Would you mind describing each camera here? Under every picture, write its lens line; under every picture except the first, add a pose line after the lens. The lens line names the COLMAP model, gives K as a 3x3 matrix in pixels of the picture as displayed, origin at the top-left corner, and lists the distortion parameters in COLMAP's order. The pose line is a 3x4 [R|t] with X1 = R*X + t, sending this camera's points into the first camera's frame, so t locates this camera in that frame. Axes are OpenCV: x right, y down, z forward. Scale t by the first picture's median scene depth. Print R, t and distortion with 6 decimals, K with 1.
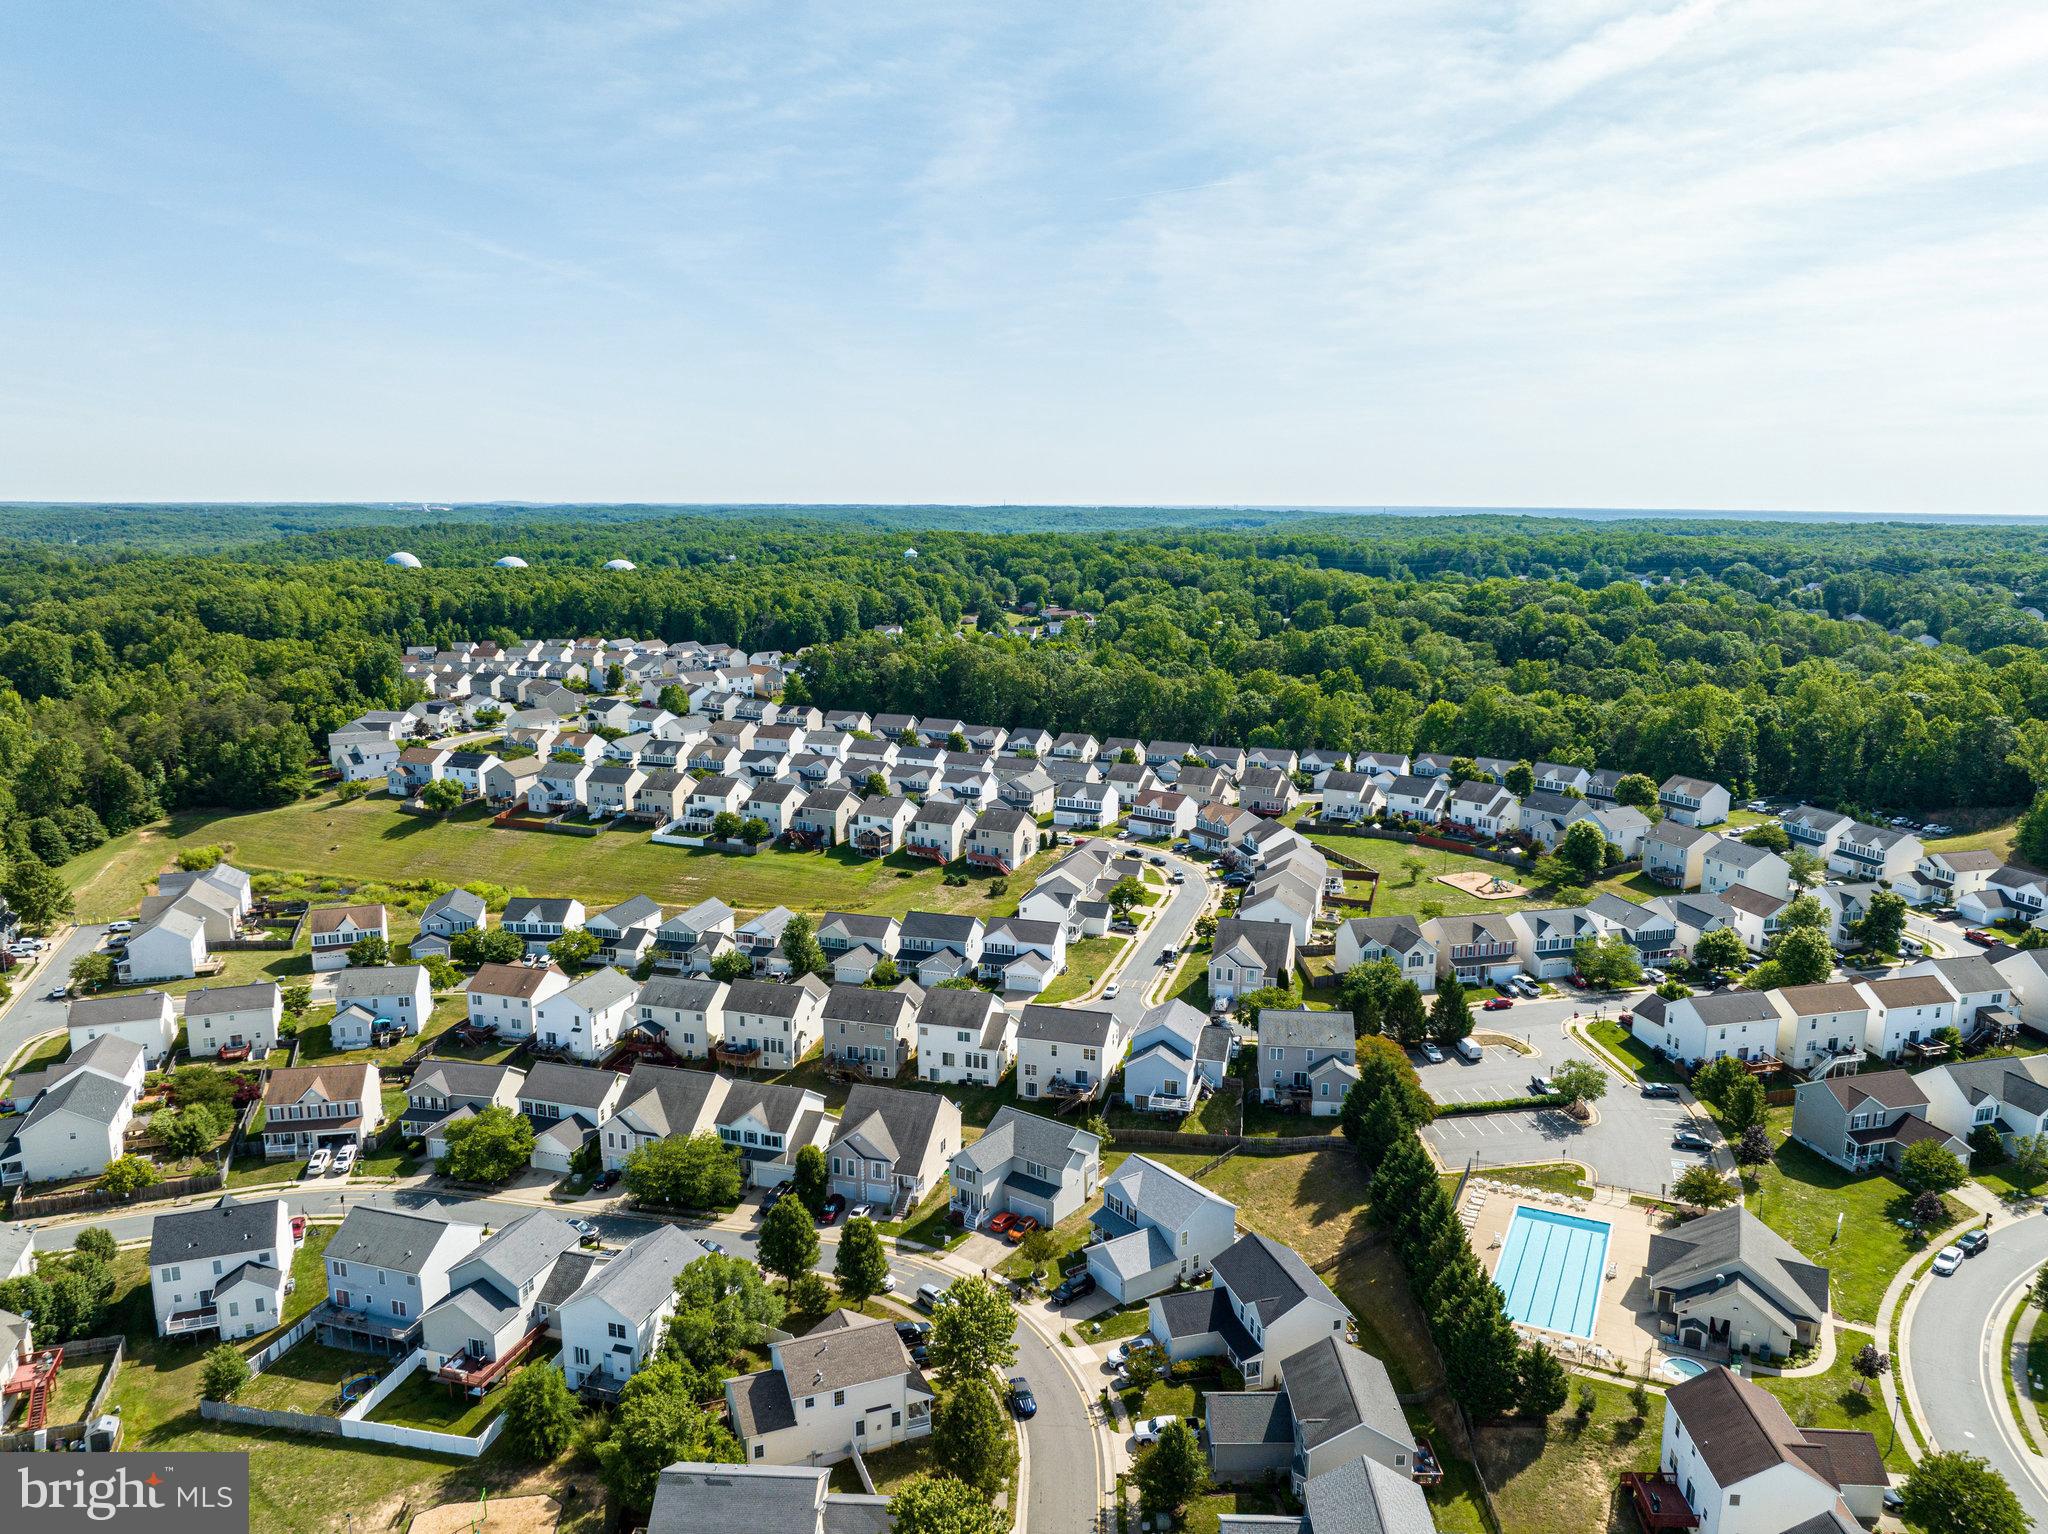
lens RADIAL K [[1437.4, 0, 1026.0], [0, 1437.4, 773.6], [0, 0, 1]] dist [-0.026207, -0.022034]
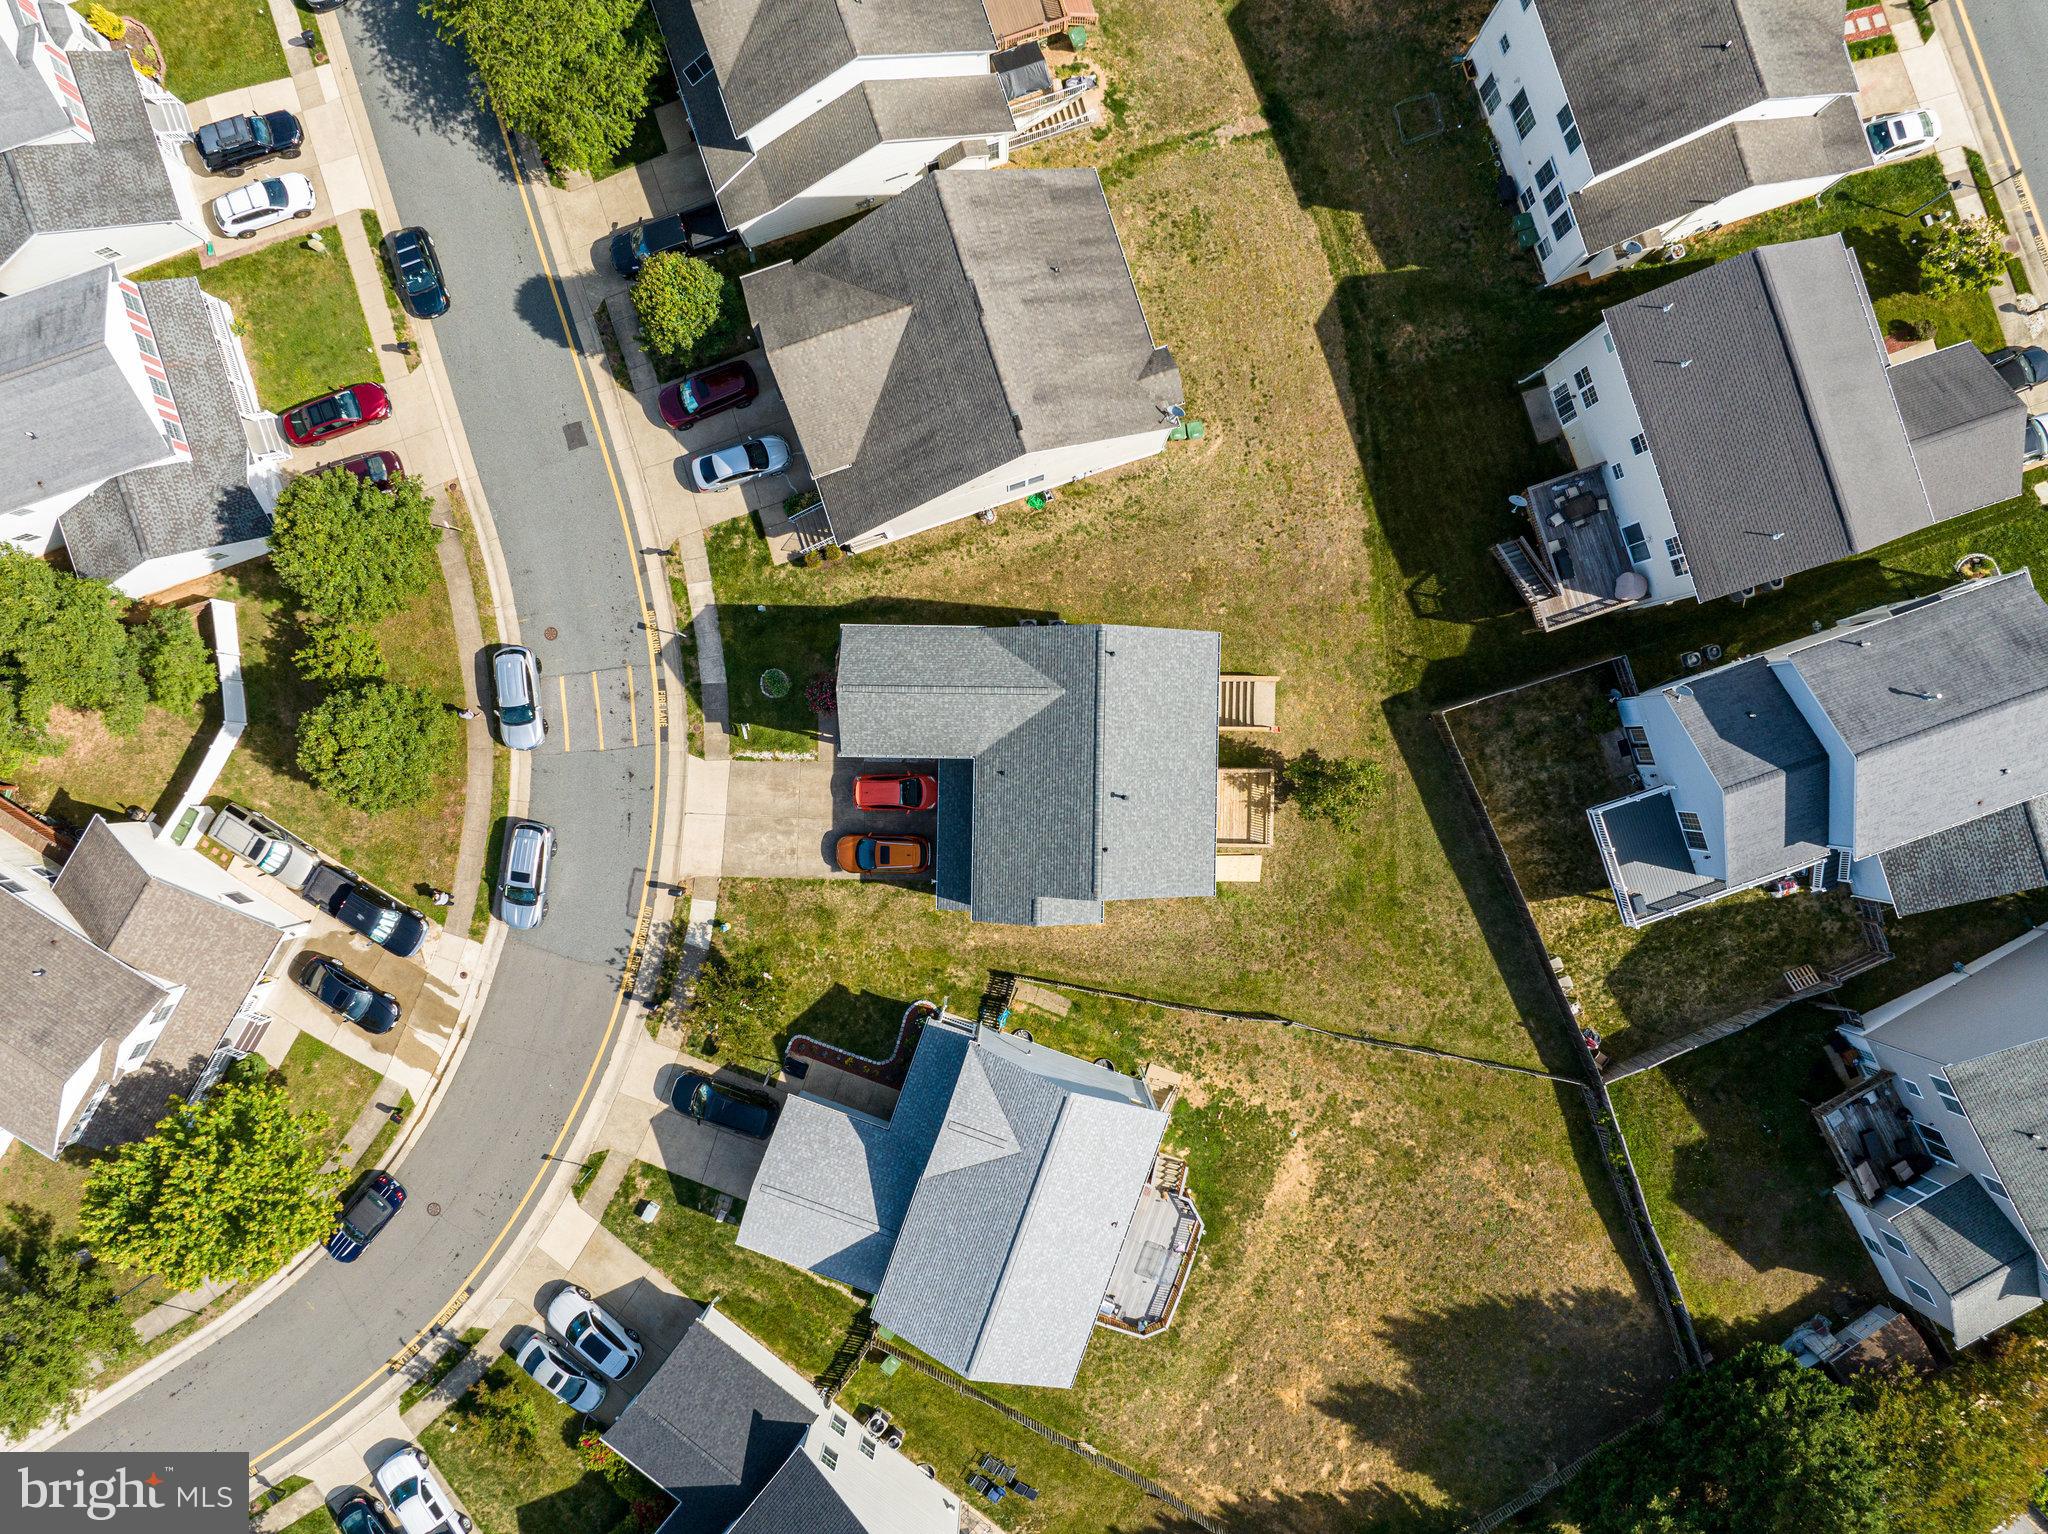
lens RADIAL K [[1437.4, 0, 1026.0], [0, 1437.4, 773.6], [0, 0, 1]] dist [-0.026207, -0.022034]
pose [[0.575659, 0.817641, 0.008930, -0.001010], [-0.154554, 0.098076, 0.983104, -0.077429], [0.802950, -0.567314, 0.182828, 0.777771]]
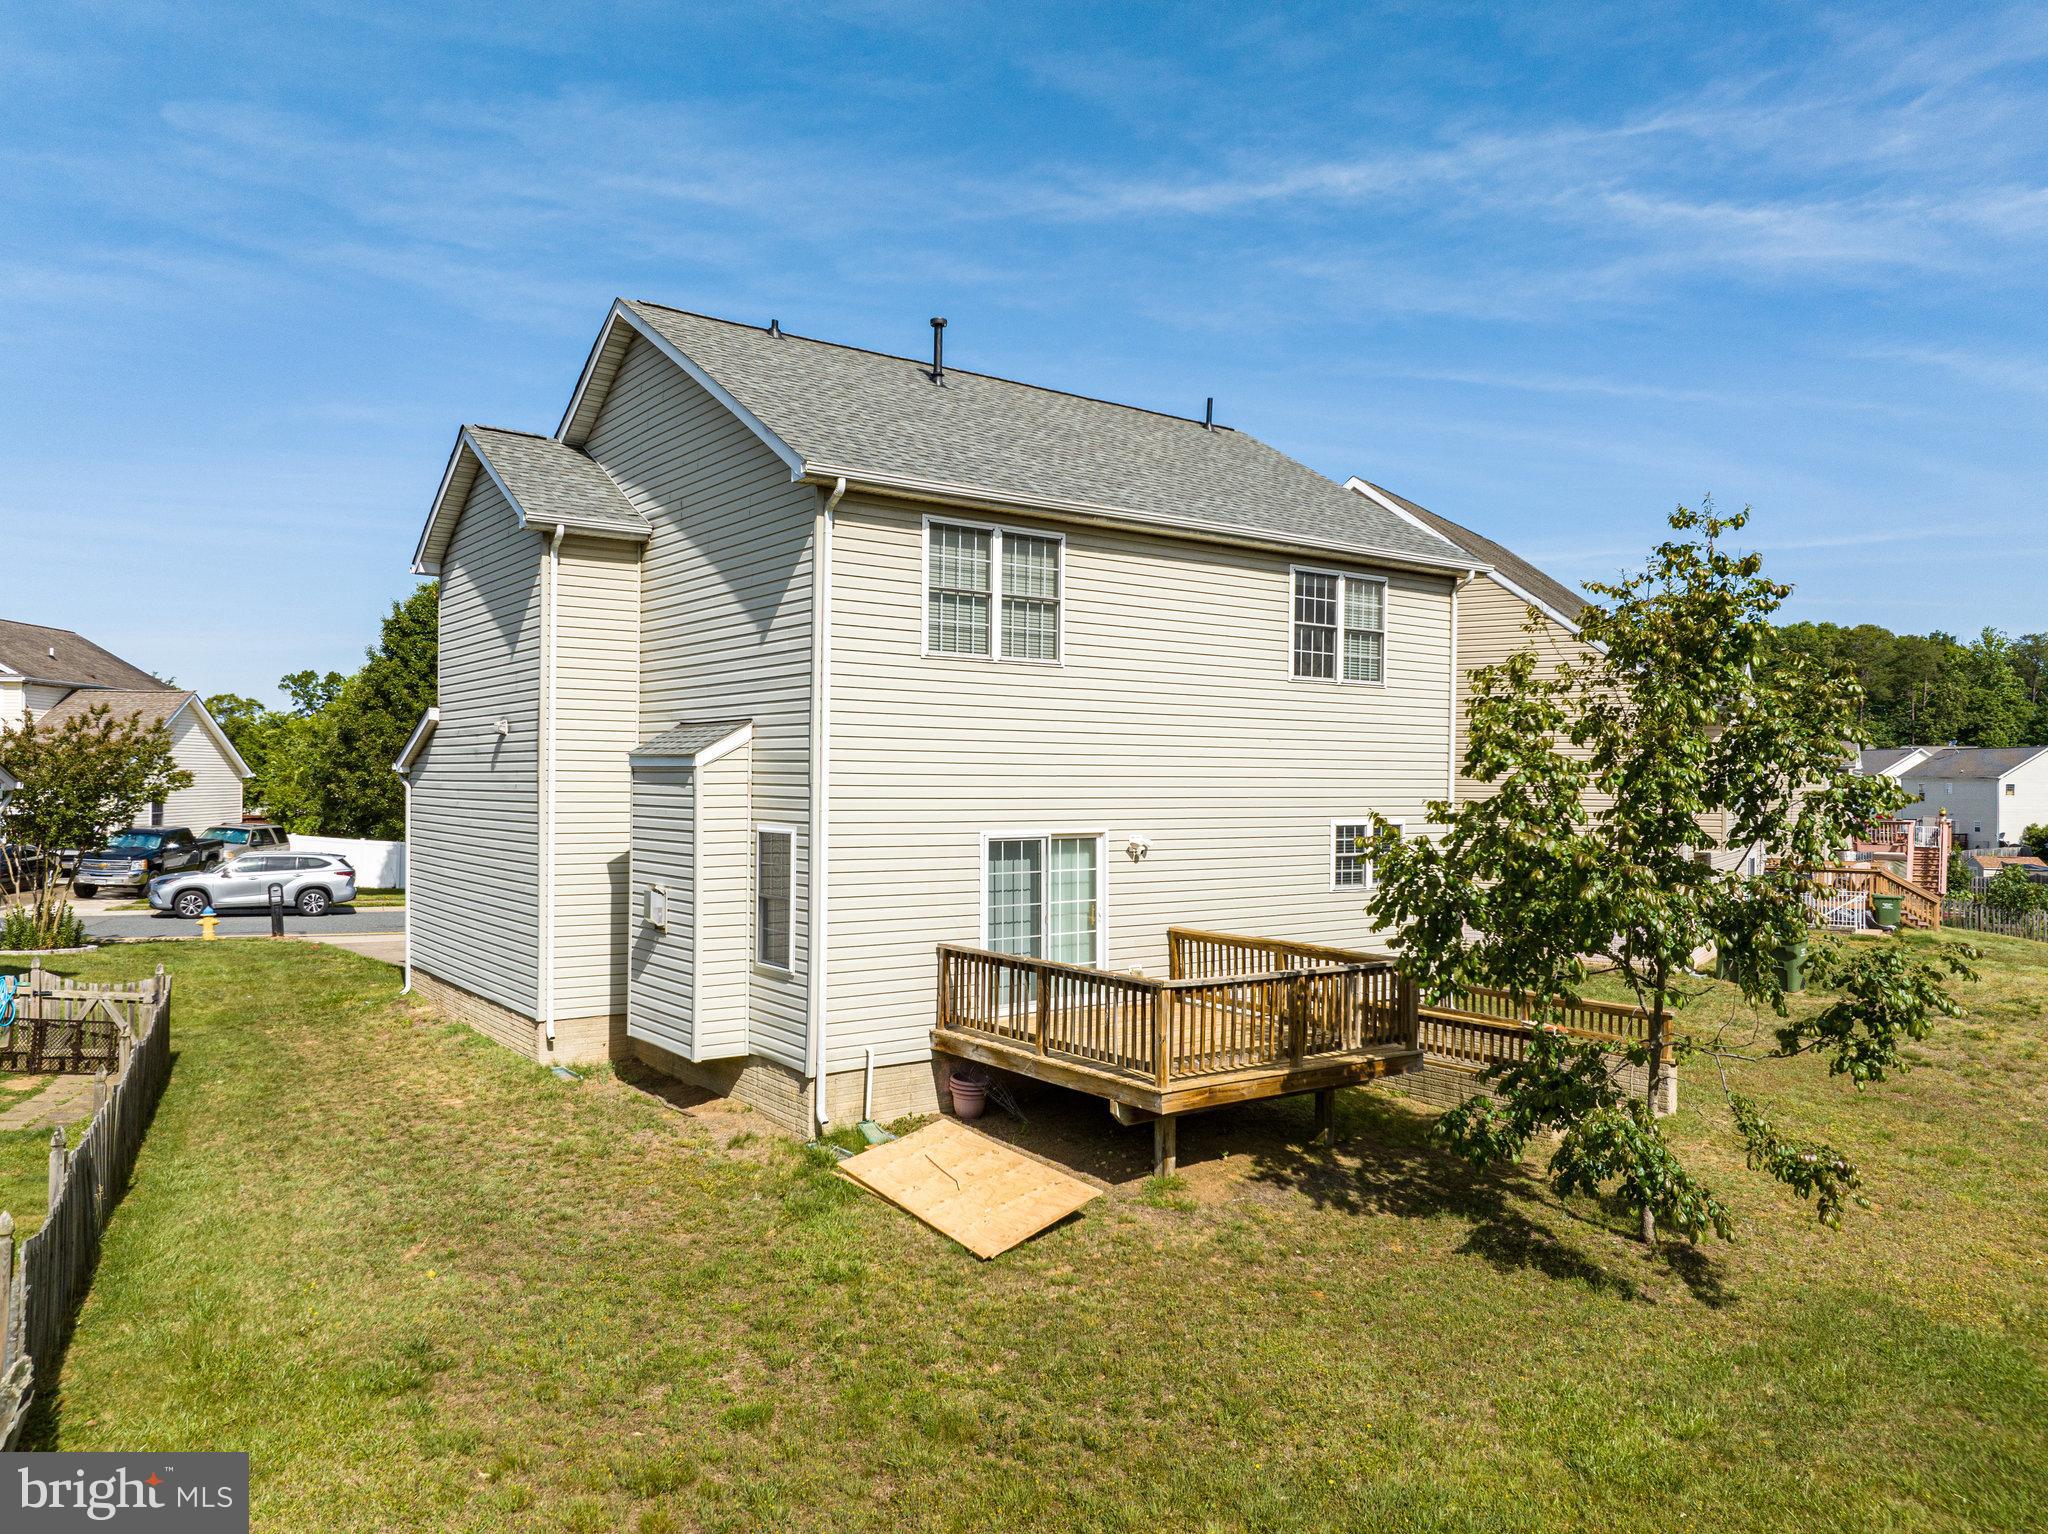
lens RADIAL K [[1420.9, 0, 1024.3], [0, 1420.9, 778.6], [0, 0, 1]] dist [0.002896, 0.000427]
pose [[-0.293194, -0.009463, -0.956006, 0.108944], [-0.188802, 0.980832, 0.048194, 0.225558], [0.937225, 0.194626, -0.289361, 0.883367]]
